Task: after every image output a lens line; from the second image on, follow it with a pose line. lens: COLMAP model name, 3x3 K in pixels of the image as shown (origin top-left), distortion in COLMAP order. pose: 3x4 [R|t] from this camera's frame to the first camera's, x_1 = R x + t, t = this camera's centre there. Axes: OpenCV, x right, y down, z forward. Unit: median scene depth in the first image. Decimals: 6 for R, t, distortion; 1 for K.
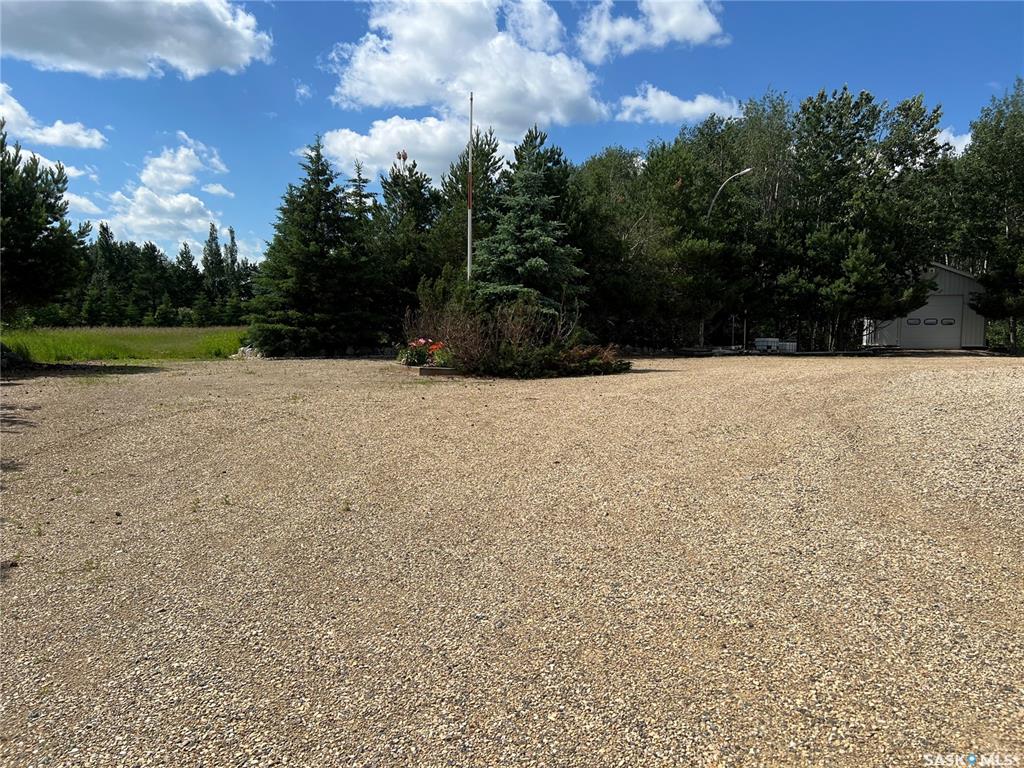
lens RADIAL K [[777.7, 0, 515.8], [0, 777.7, 384.3], [0, 0, 1]] dist [0.029867, -0.044197]
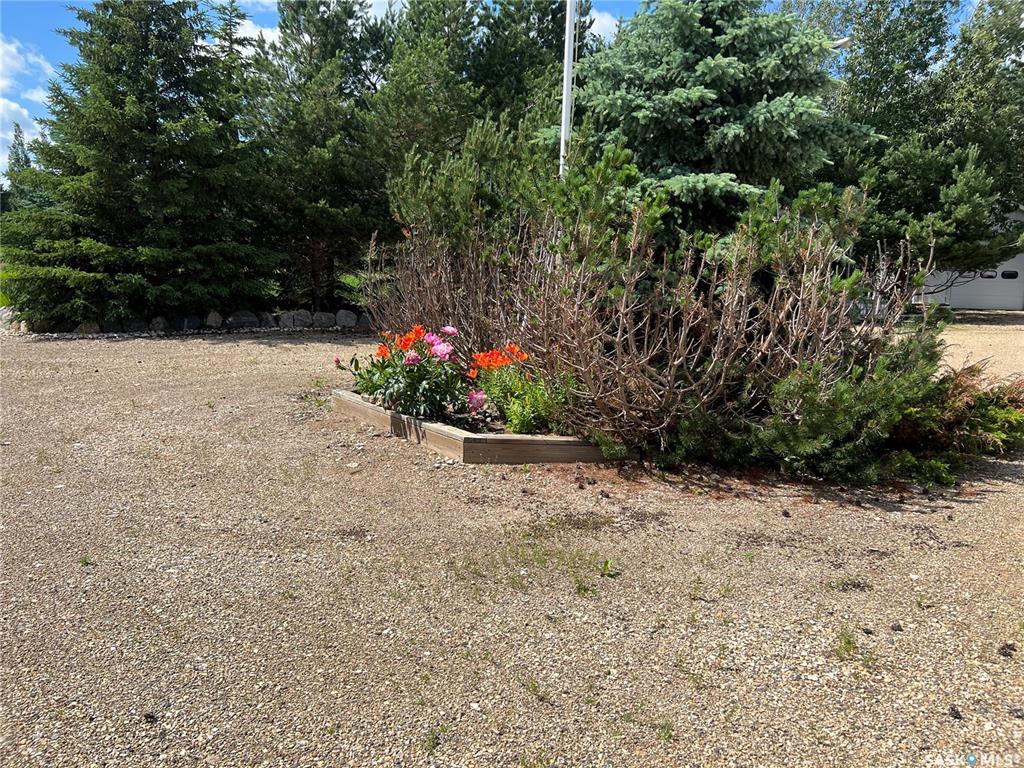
lens RADIAL K [[777.7, 0, 500.5], [0, 777.7, 359.0], [0, 0, 1]] dist [0.029867, -0.044197]
pose [[0.989122, 0.000580, 0.147097, -0.099688], [-0.007363, 0.998934, 0.045572, -0.041974], [-0.146914, -0.046160, 0.988072, 0.453513]]
